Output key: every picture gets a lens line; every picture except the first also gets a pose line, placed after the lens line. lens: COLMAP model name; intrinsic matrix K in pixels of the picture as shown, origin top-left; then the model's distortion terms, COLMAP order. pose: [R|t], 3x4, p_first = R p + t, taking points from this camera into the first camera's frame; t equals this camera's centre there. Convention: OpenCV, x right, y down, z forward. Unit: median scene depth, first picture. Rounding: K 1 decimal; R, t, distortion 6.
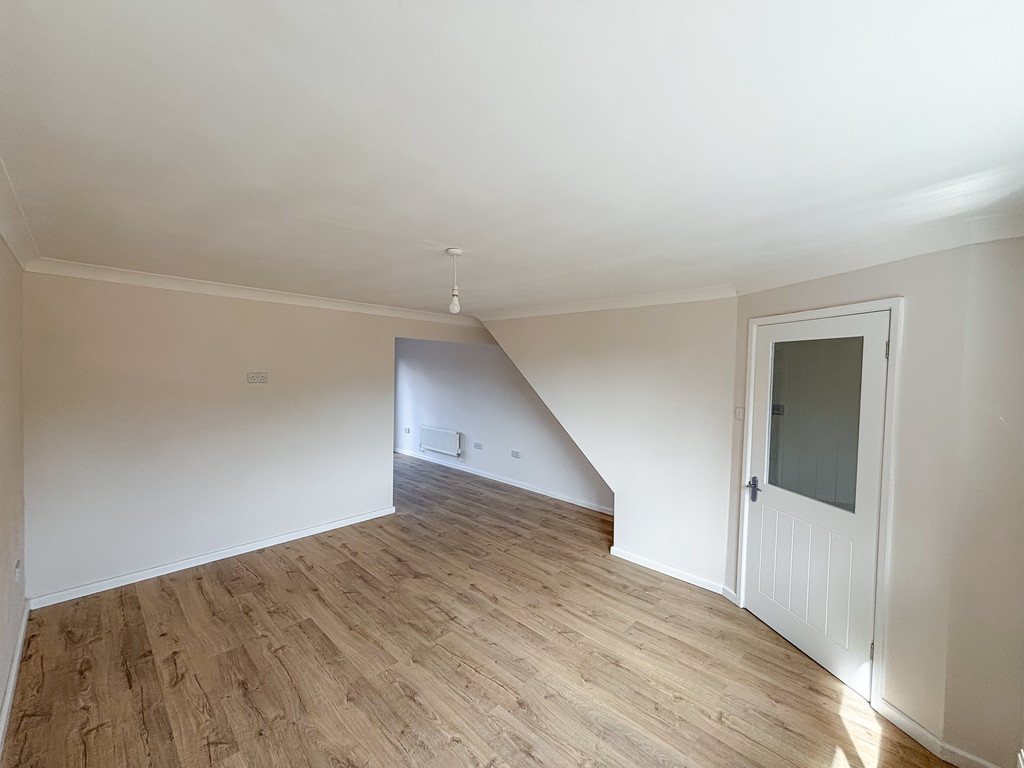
lens RADIAL K [[415.0, 0, 511.2], [0, 415.0, 385.8], [0, 0, 1]] dist [0.000543, 0.000434]
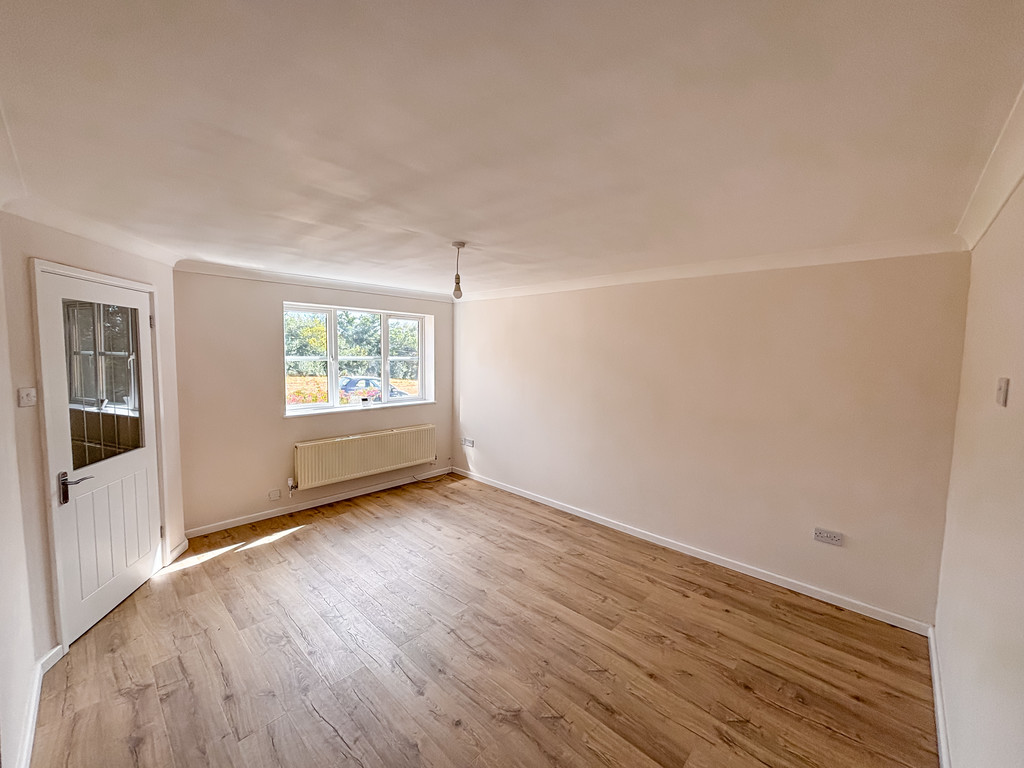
lens RADIAL K [[415.0, 0, 511.2], [0, 415.0, 385.8], [0, 0, 1]] dist [0.000543, 0.000434]
pose [[-0.999272, -0.037400, -0.007528, -0.298205], [-0.038041, 0.991730, 0.122574, -0.084514], [0.002882, 0.122772, -0.992431, 2.252864]]
